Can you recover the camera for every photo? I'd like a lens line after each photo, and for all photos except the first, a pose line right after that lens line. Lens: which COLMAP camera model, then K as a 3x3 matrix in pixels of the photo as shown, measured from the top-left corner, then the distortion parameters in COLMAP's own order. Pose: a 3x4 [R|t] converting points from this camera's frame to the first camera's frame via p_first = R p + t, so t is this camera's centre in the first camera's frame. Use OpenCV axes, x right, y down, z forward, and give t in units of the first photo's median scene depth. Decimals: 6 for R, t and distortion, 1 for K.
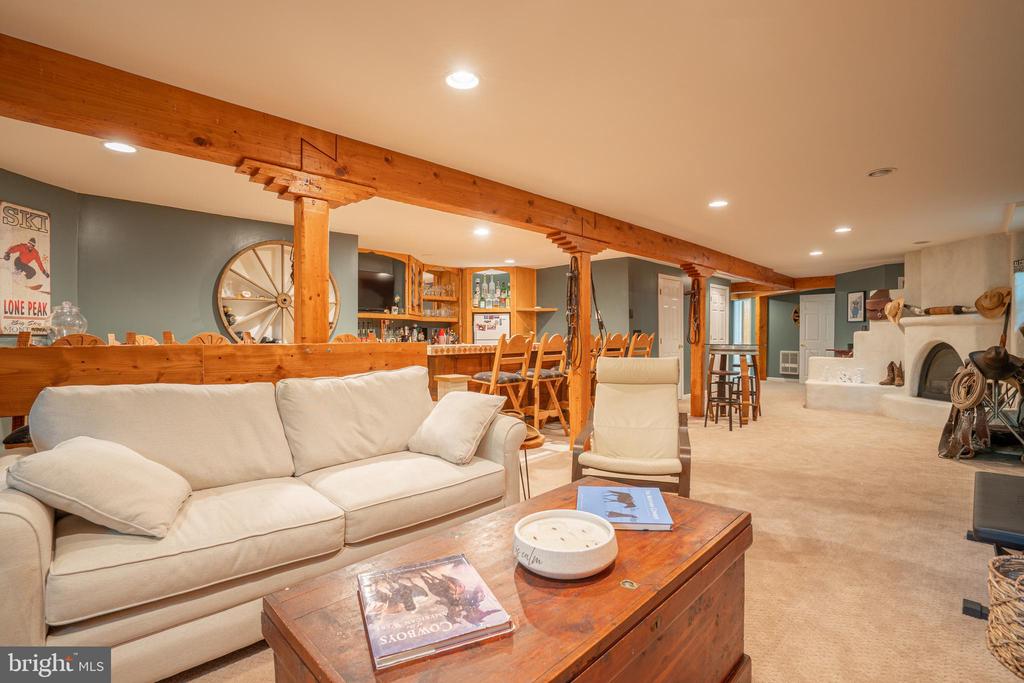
lens RADIAL K [[462.9, 0, 490.1], [0, 462.9, 347.9], [0, 0, 1]] dist [-0.024084, 0.012513]
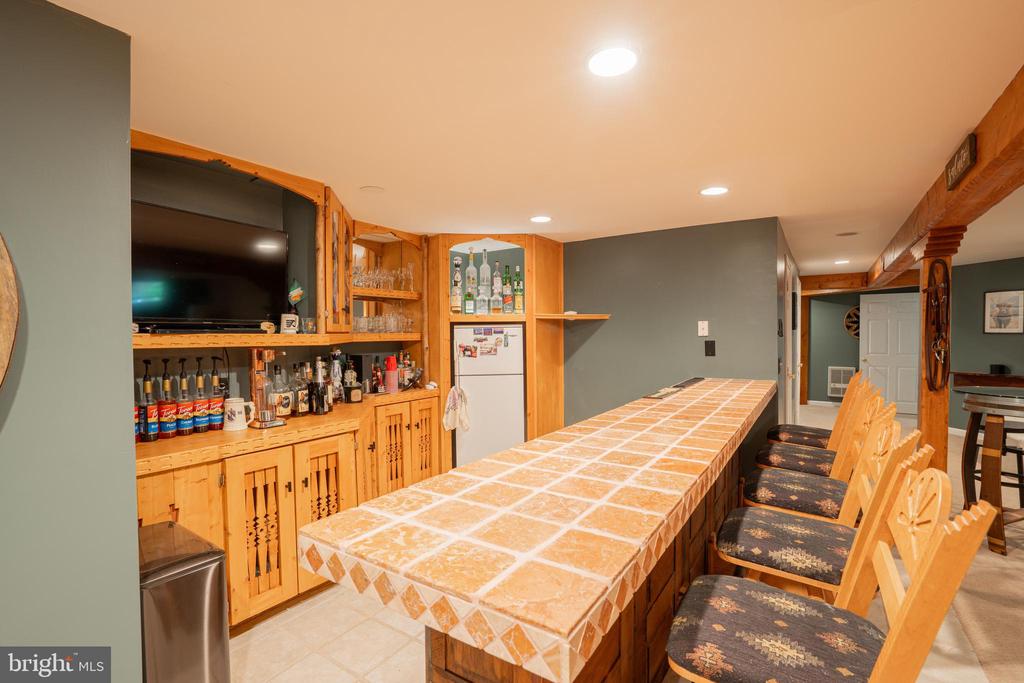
lens RADIAL K [[482.2, 0, 505.8], [0, 482.2, 329.5], [0, 0, 1]] dist [-0.050485, 0.023860]
pose [[0.974616, -0.006066, 0.223802, -0.116789], [0.013492, 0.999407, -0.031667, -0.060346], [-0.223477, 0.033882, 0.974120, 0.557519]]
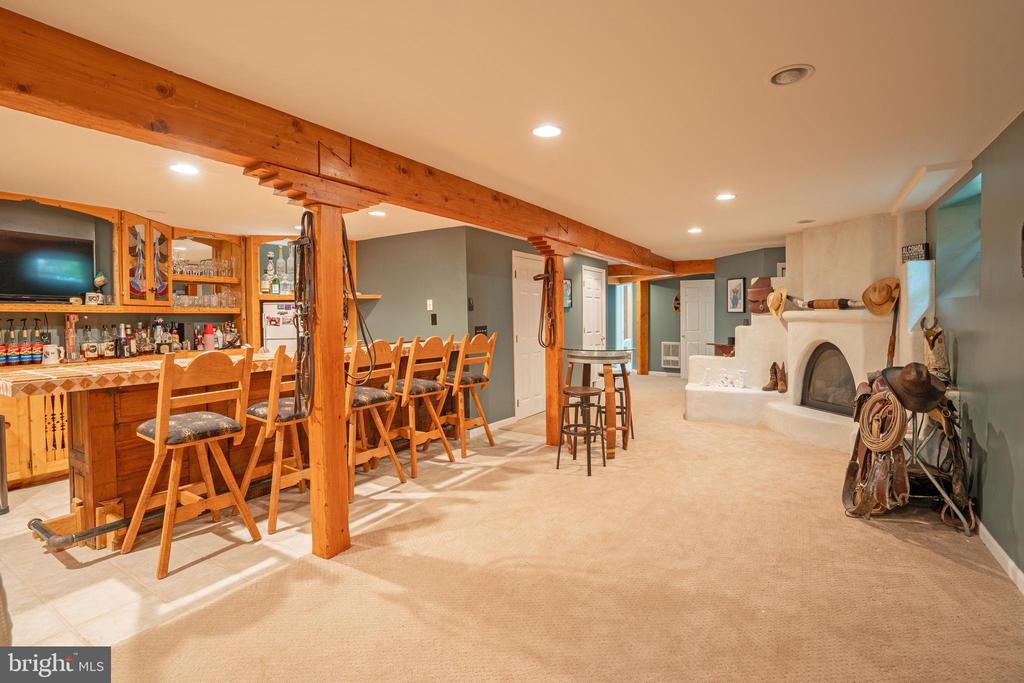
lens RADIAL K [[482.2, 0, 505.8], [0, 482.2, 329.5], [0, 0, 1]] dist [-0.050485, 0.023860]
pose [[0.971871, -0.009416, 0.235327, 0.182465], [0.009130, 0.999956, 0.002308, -0.036052], [-0.235338, -0.000094, 0.971914, 0.253453]]
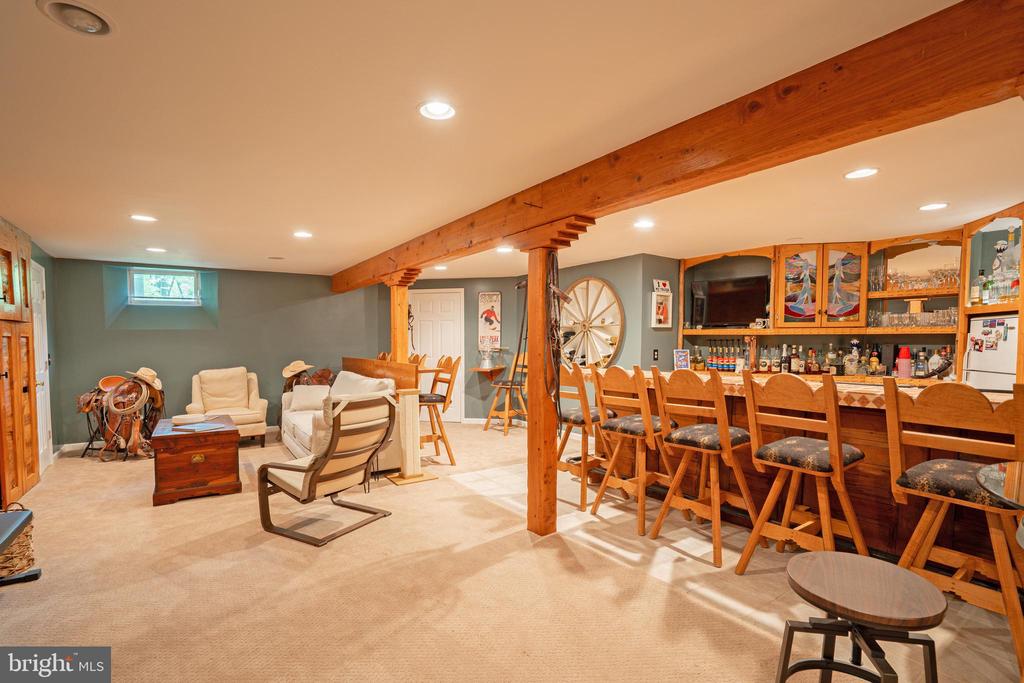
lens RADIAL K [[487.8, 0, 547.5], [0, 487.8, 345.3], [0, 0, 1]] dist [-0.001579, -0.000280]
pose [[-0.088228, 0.009907, -0.996051, 0.619900], [-0.029138, 0.999497, 0.012522, -0.044594], [0.995674, 0.030128, -0.087895, 0.716728]]
